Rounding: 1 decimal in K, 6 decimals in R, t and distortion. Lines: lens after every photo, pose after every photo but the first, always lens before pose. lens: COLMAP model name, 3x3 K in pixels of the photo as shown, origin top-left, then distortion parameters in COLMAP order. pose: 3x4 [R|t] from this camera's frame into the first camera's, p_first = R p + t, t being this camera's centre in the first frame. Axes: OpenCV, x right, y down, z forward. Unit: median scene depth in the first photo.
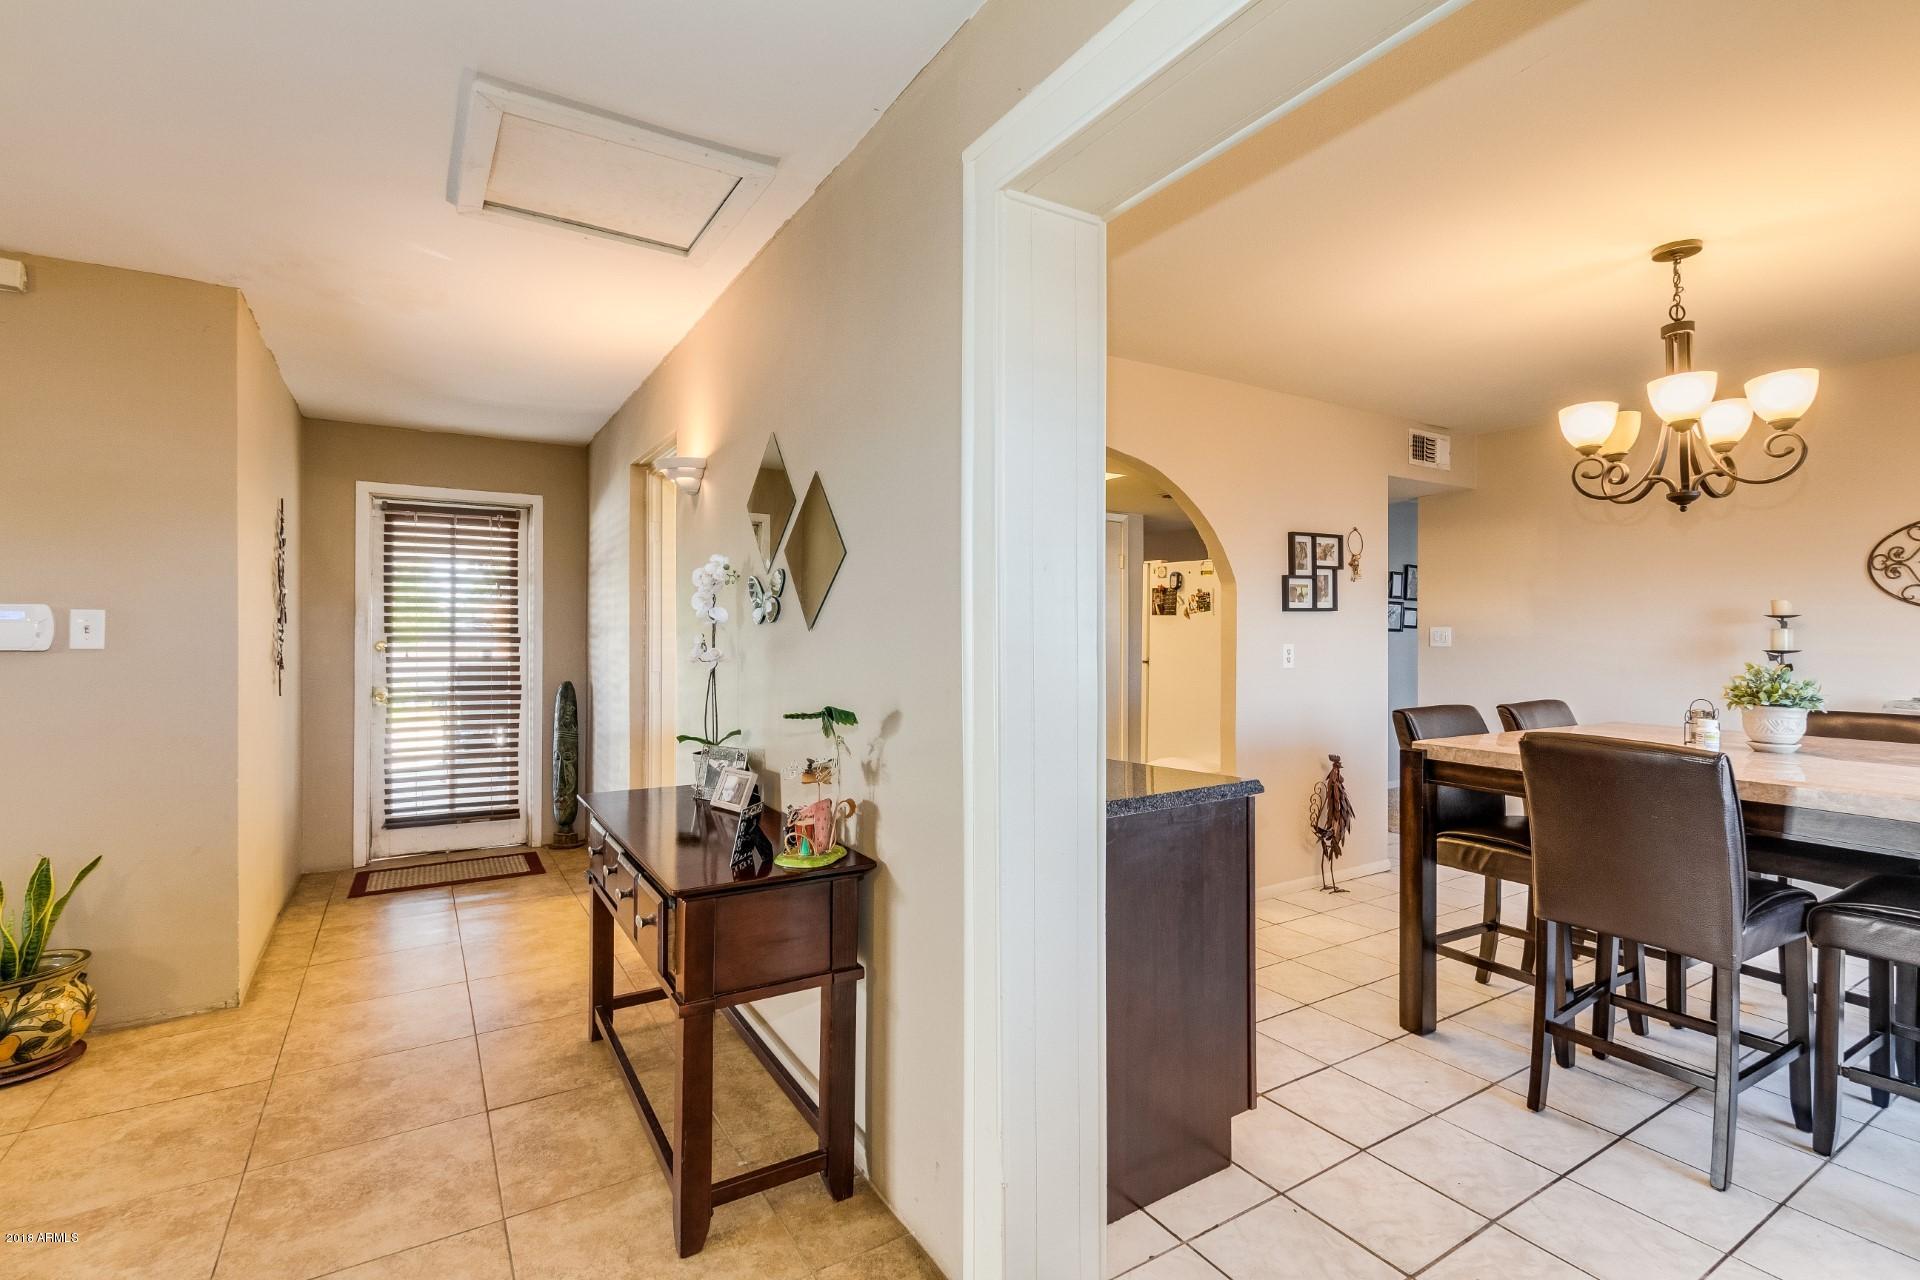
lens RADIAL K [[871.5, 0, 957.5], [0, 871.5, 636.5], [0, 0, 1]] dist [0.000536, -0.001910]
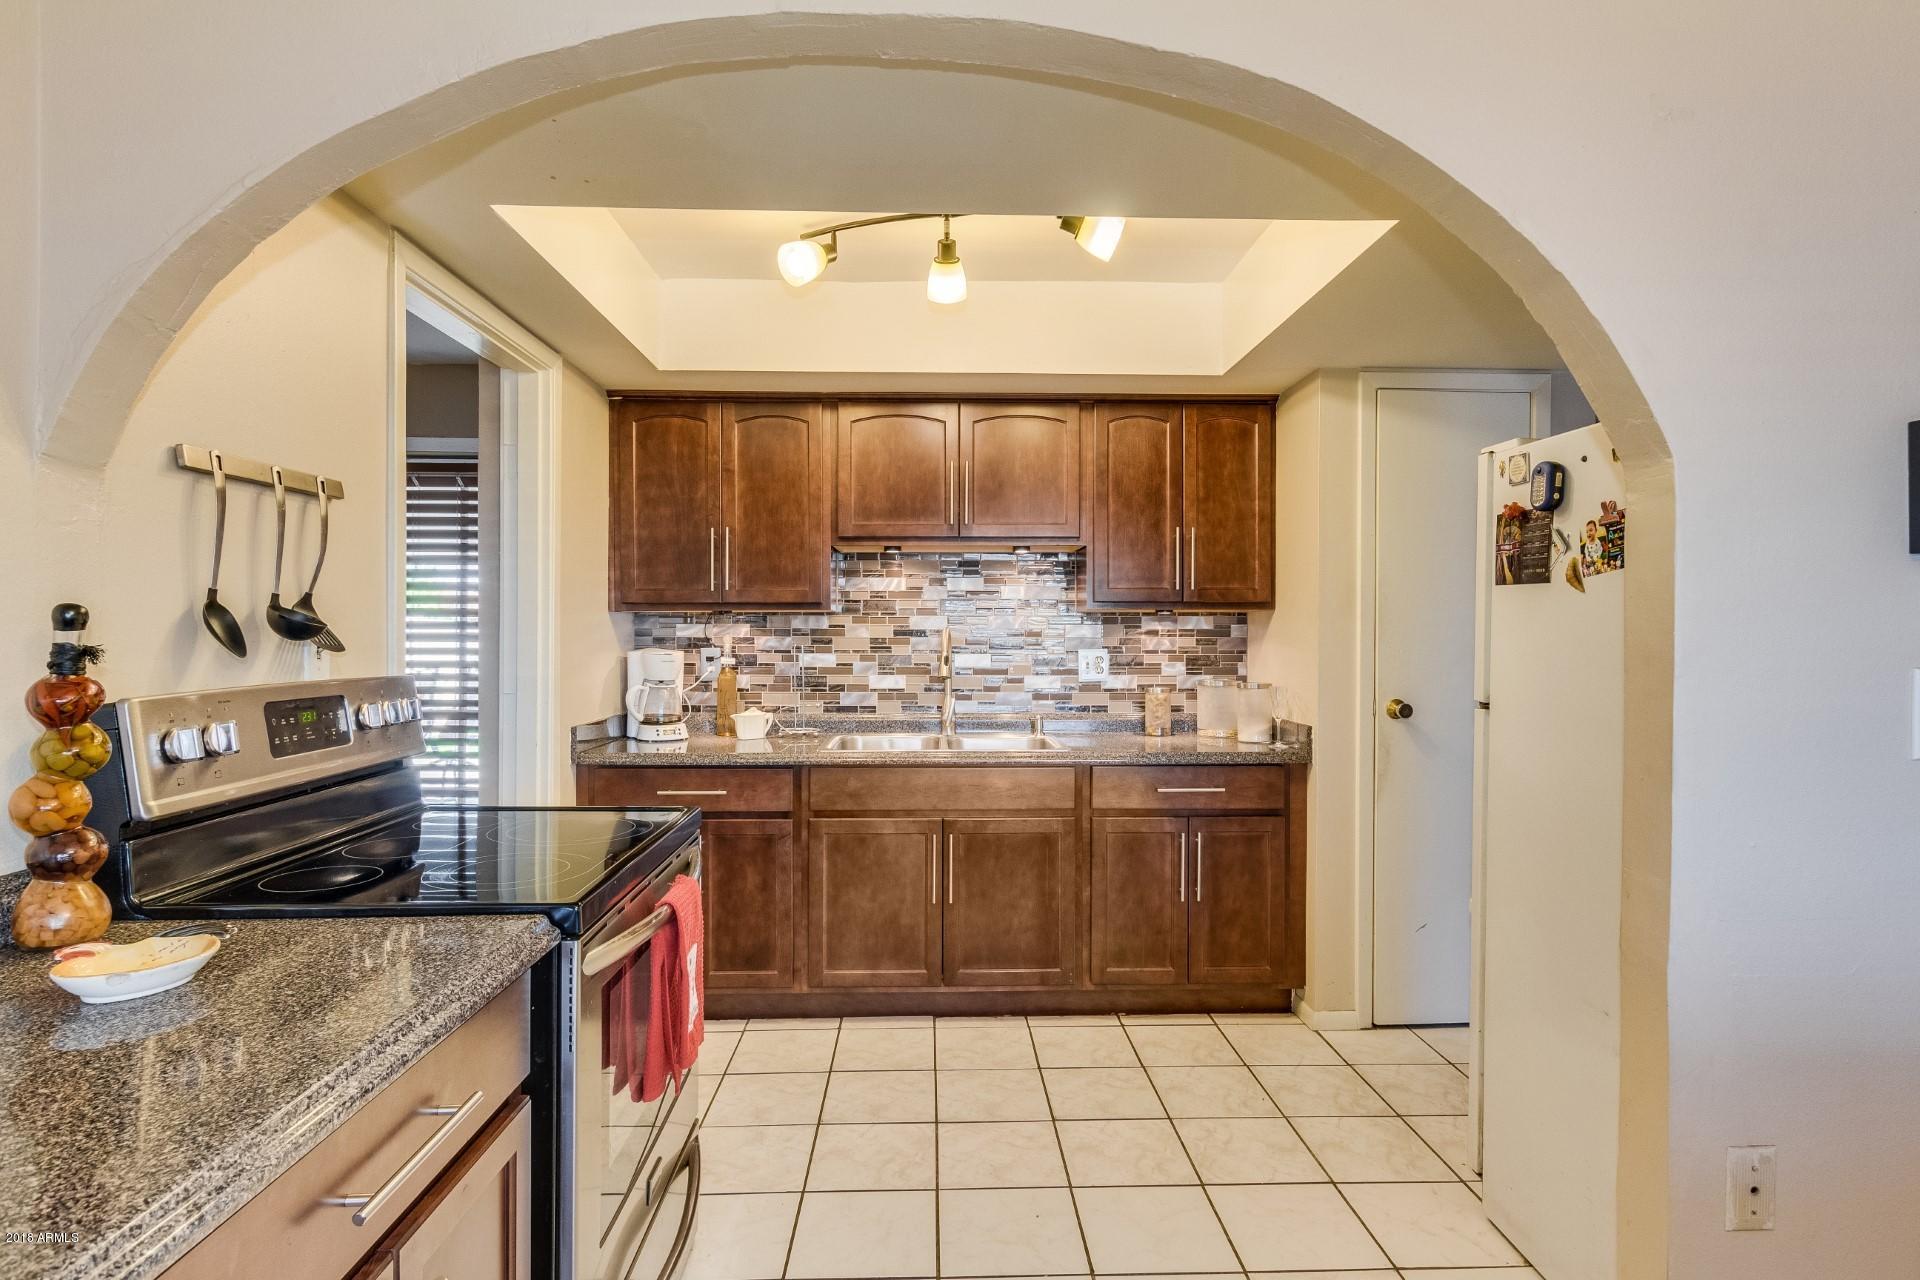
lens RADIAL K [[975.8, 0, 966.0], [0, 975.8, 639.1], [0, 0, 1]] dist [0.002714, 0.001156]
pose [[0.866584, 0.005891, -0.498996, 0.264739], [-0.004410, 0.999982, 0.004148, -0.001532], [0.499011, -0.001394, 0.866595, 0.572956]]
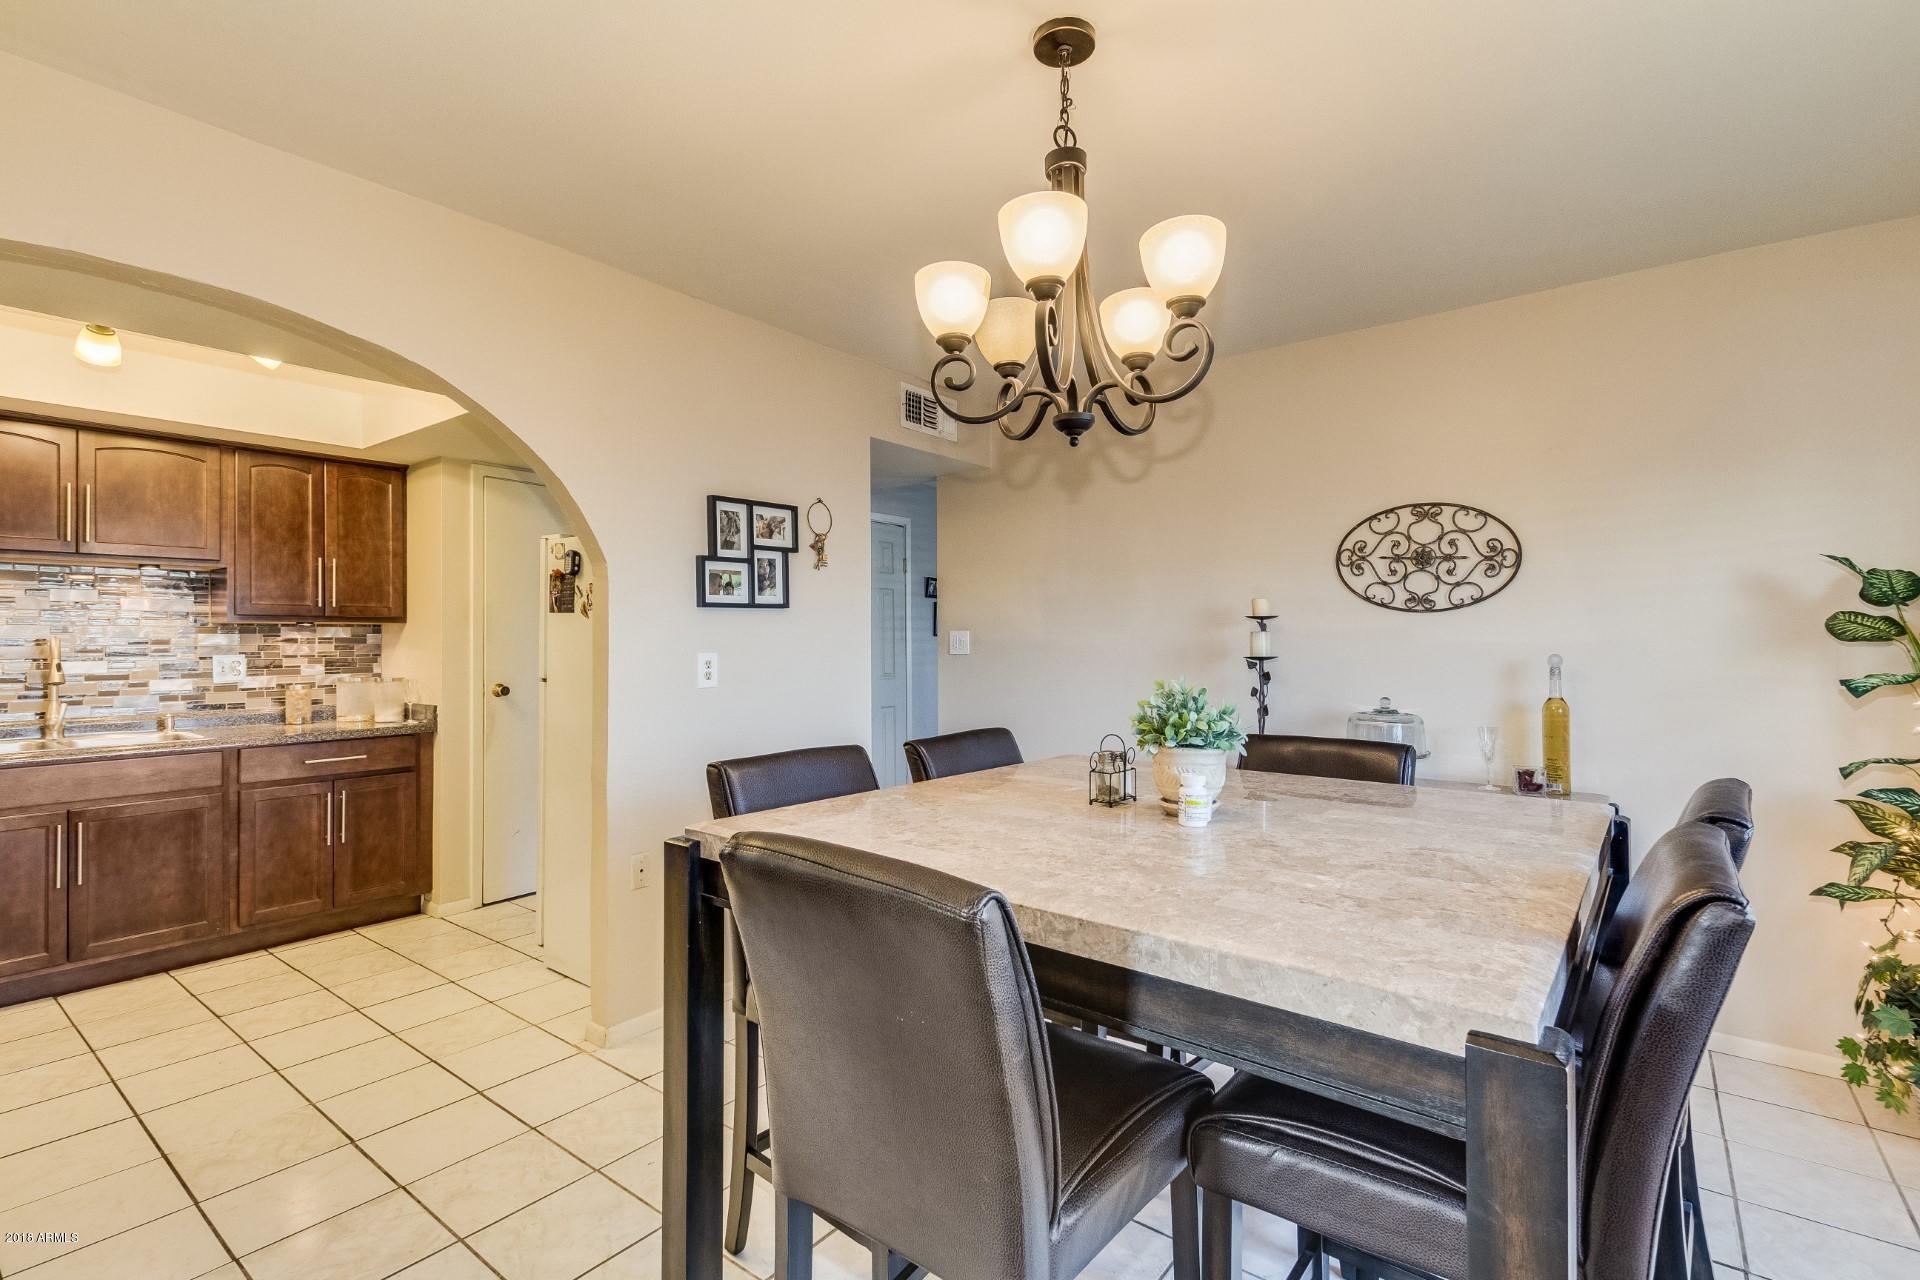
lens RADIAL K [[871.5, 0, 969.2], [0, 871.5, 633.4], [0, 0, 1]] dist [0.000536, -0.001910]
pose [[0.932888, 0.000201, 0.360167, 0.320418], [0.003806, 0.999938, -0.010418, 0.000626], [-0.360147, 0.011090, 0.932830, 0.259510]]
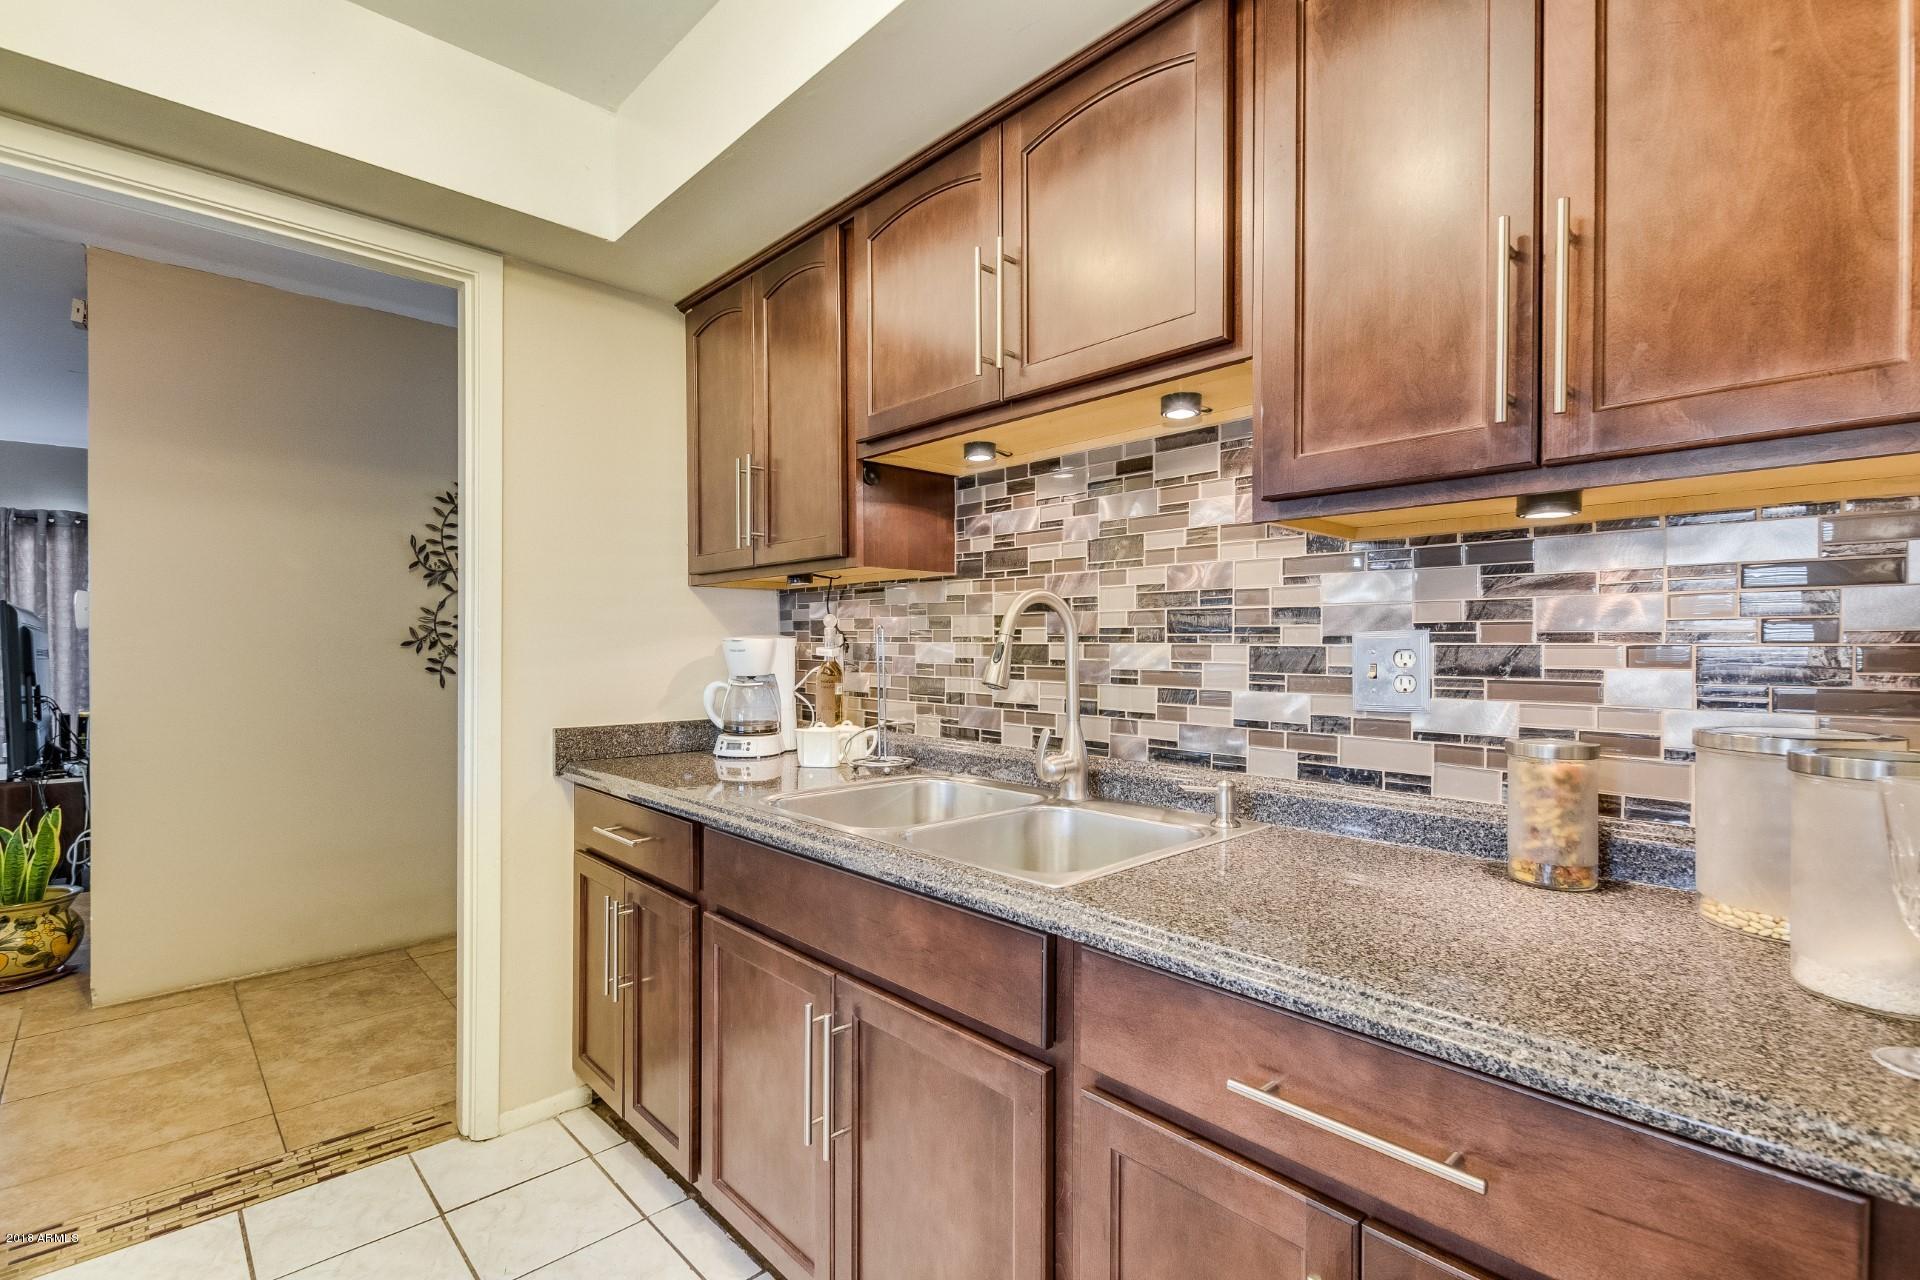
lens RADIAL K [[871.5, 0, 951.4], [0, 871.5, 648.9], [0, 0, 1]] dist [0.000536, -0.001910]
pose [[0.190036, 0.009624, -0.981730, 0.201741], [-0.003502, 0.999952, 0.009124, 0.015002], [0.981771, 0.001704, 0.190061, 1.181690]]
